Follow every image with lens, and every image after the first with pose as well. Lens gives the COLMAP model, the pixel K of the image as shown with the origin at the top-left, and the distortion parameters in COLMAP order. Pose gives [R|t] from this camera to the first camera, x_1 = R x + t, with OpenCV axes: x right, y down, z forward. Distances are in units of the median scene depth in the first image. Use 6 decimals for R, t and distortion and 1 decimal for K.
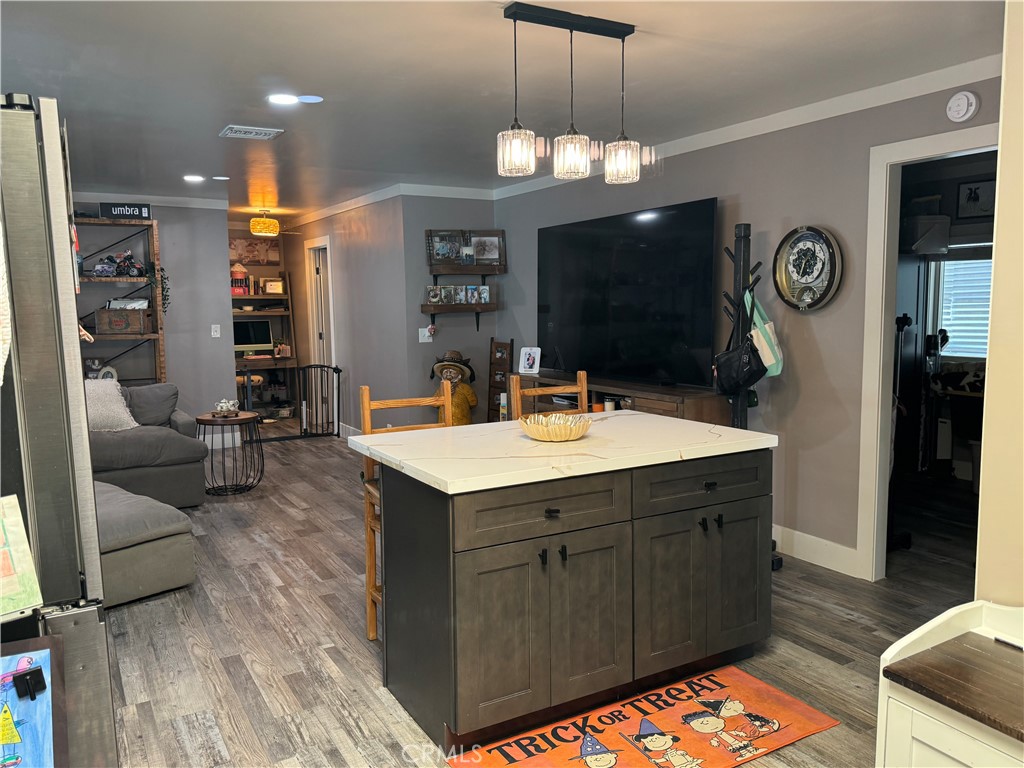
lens RADIAL K [[789.8, 0, 512.0], [0, 789.8, 384.0], [0, 0, 1]] dist [0.130635, -0.278052]
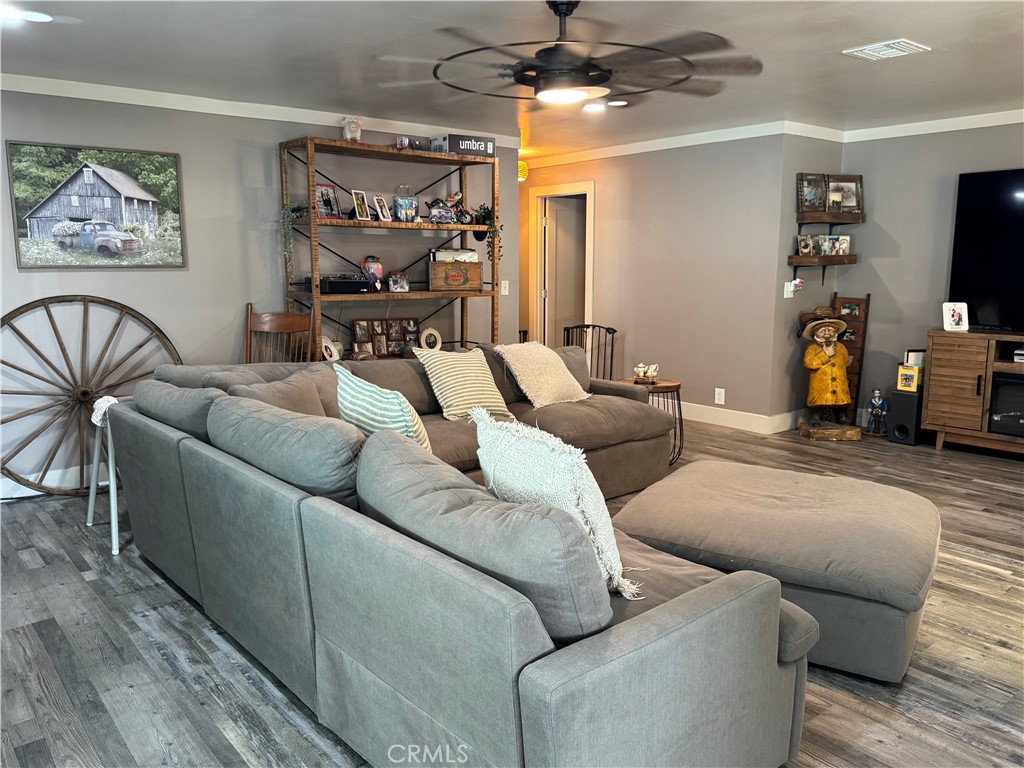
lens RADIAL K [[789.8, 0, 512.0], [0, 789.8, 384.0], [0, 0, 1]] dist [0.130635, -0.278052]
pose [[0.986807, -0.019447, 0.160732, -0.574732], [0.011229, 0.998590, 0.051885, -0.005074], [-0.161514, -0.049396, 0.985633, 0.139184]]
